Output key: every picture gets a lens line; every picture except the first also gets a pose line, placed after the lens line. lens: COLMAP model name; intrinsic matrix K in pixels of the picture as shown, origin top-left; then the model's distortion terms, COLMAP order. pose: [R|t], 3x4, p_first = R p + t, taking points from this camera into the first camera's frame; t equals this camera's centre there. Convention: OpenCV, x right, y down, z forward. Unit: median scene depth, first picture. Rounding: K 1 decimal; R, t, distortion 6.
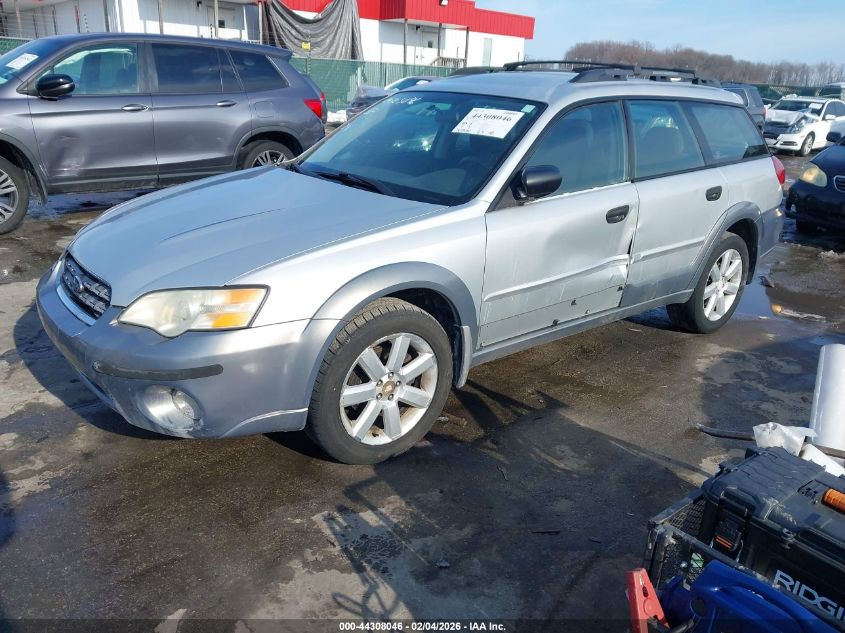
lens RADIAL K [[660.3, 0, 422.5], [0, 660.3, 316.5], [0, 0, 1]] dist [0.024708, -0.009237]
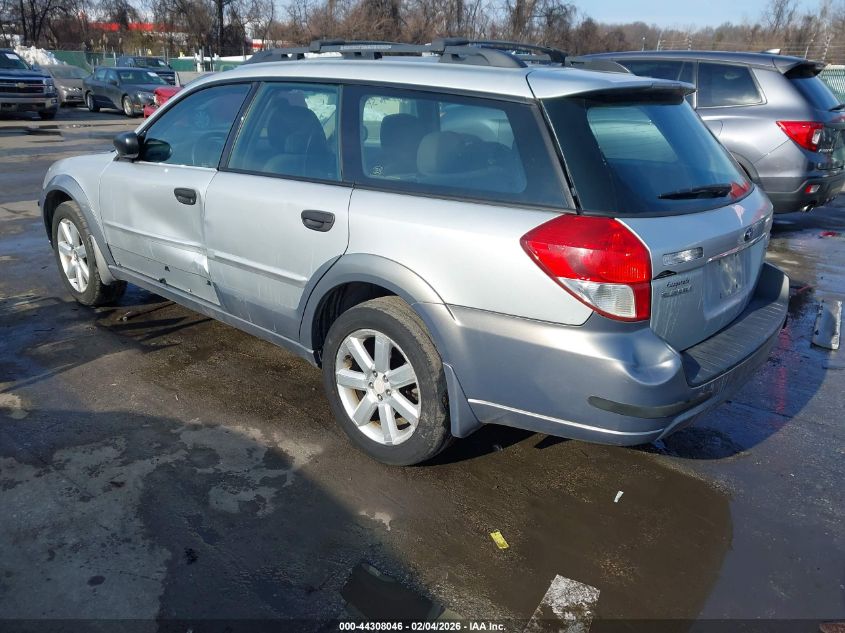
lens RADIAL K [[660.3, 0, 422.5], [0, 660.3, 316.5], [0, 0, 1]] dist [0.024708, -0.009237]
pose [[0.138702, 0.265993, -0.953944, 1.263238], [-0.355555, 0.912408, 0.202714, -0.298743], [0.924306, 0.311063, 0.221128, 1.103225]]
